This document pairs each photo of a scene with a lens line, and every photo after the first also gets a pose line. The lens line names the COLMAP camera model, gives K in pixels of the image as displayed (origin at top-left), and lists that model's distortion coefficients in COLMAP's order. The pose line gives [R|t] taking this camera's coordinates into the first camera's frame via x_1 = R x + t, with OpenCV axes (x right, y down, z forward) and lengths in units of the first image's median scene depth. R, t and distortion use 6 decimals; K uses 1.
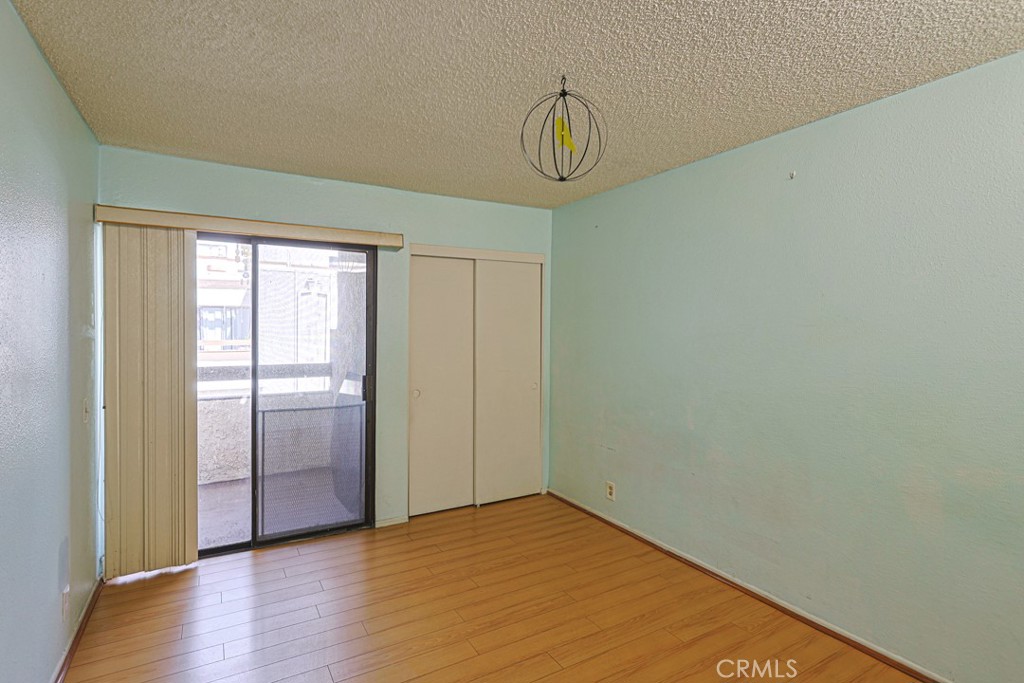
lens RADIAL K [[504.2, 0, 512.0], [0, 504.2, 339.8], [0, 0, 1]] dist [0.002944, -0.000764]
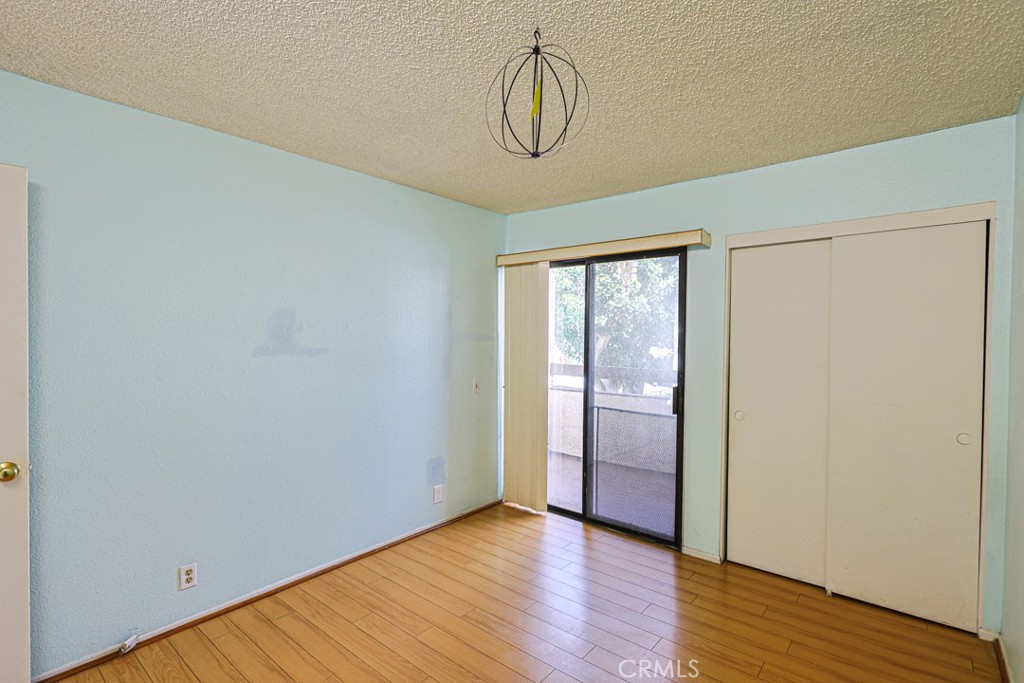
lens RADIAL K [[504.2, 0, 512.5], [0, 504.2, 337.6], [0, 0, 1]] dist [0.002944, -0.000764]
pose [[0.334869, 0.002553, -0.942261, 0.534670], [-0.030596, 0.999498, -0.008166, -0.002037], [0.941768, 0.031564, 0.334779, 0.424213]]
